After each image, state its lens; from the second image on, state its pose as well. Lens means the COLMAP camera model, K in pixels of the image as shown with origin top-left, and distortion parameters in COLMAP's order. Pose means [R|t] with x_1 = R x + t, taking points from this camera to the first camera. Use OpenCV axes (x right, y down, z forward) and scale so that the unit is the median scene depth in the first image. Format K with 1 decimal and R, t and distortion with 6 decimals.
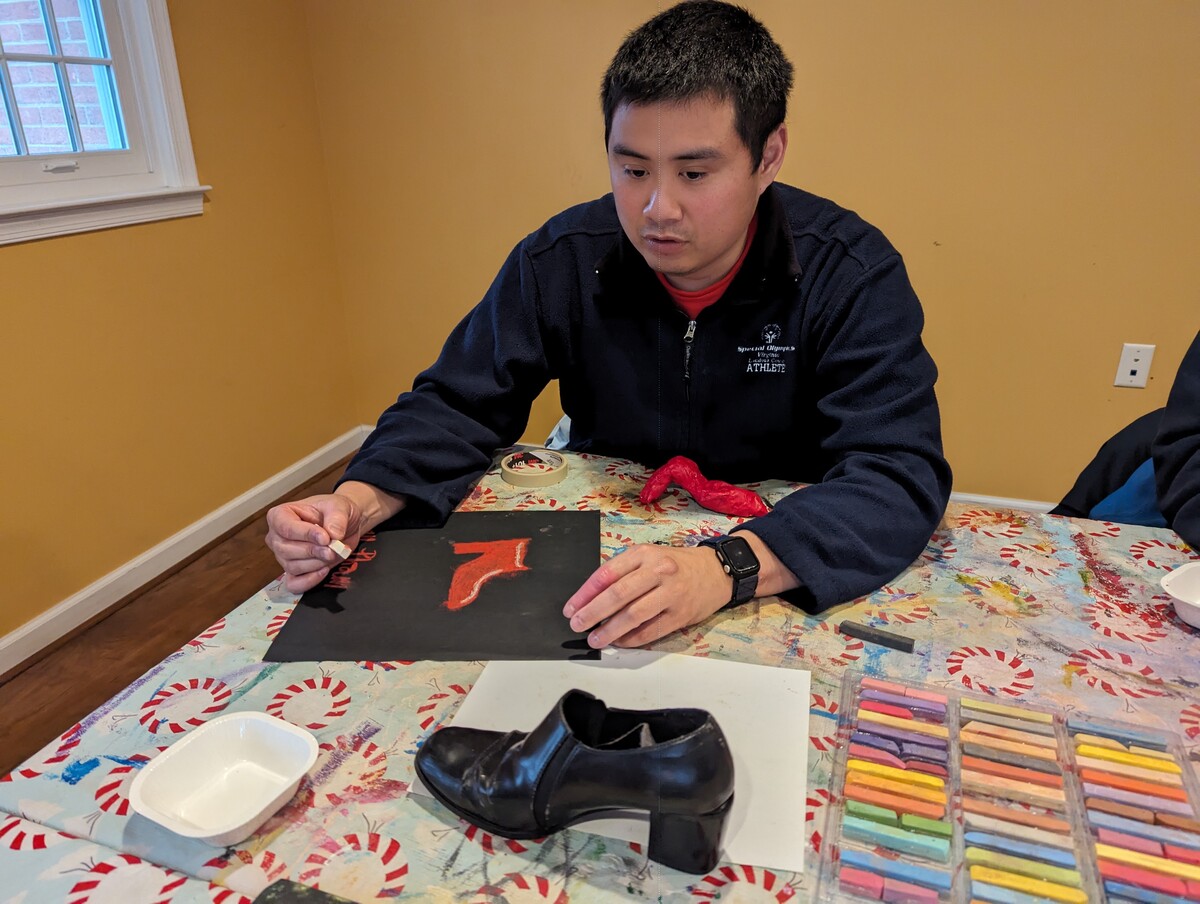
lens RADIAL K [[860.5, 0, 600.0], [0, 860.5, 452.0], [0, 0, 1]] dist [0.005002, 0.001298]
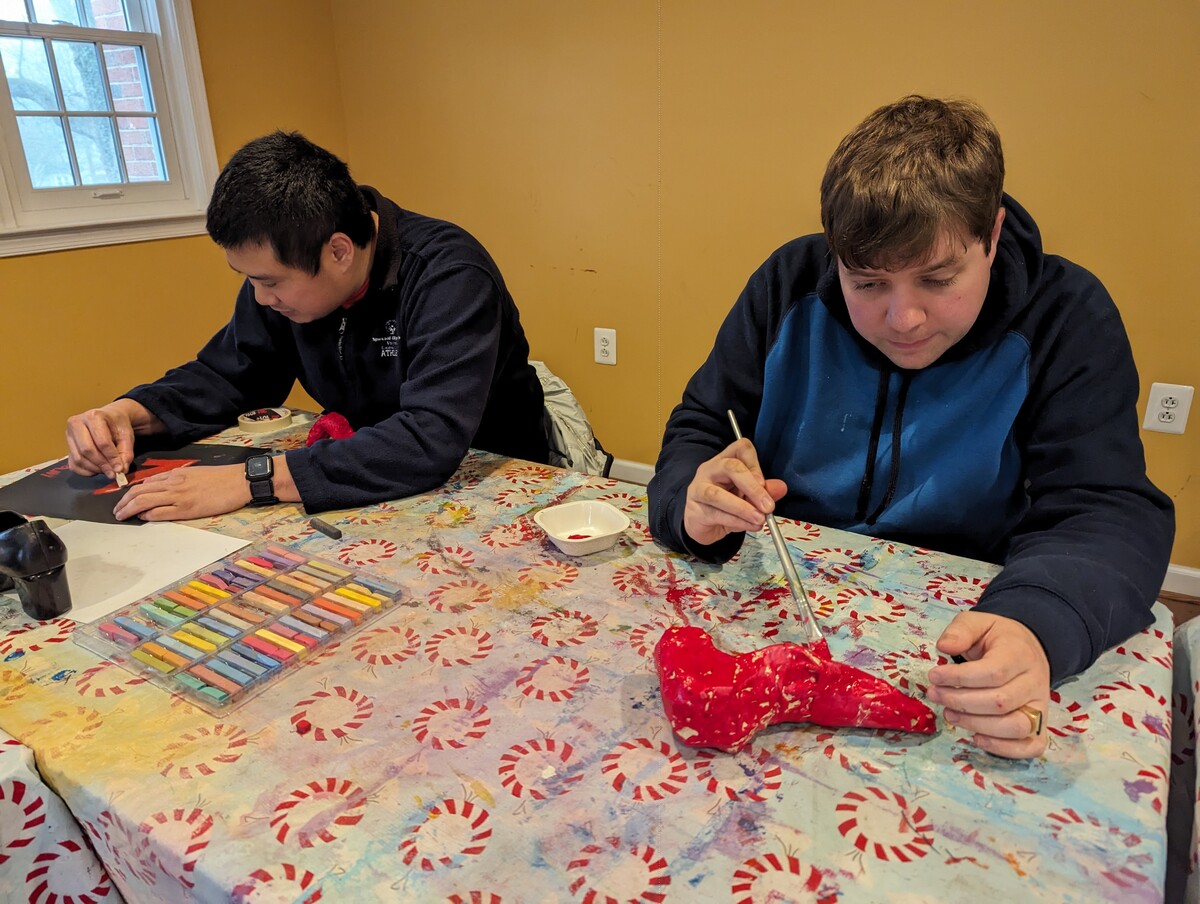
lens RADIAL K [[834.9, 0, 600.0], [0, 834.9, 452.0], [0, 0, 1]] dist [-0.003421, 0.103018]
pose [[0.976959, 0.063802, -0.203668, 0.995585], [-0.067760, 0.997623, -0.012513, 0.068706], [0.202386, 0.026025, 0.978960, -0.272283]]
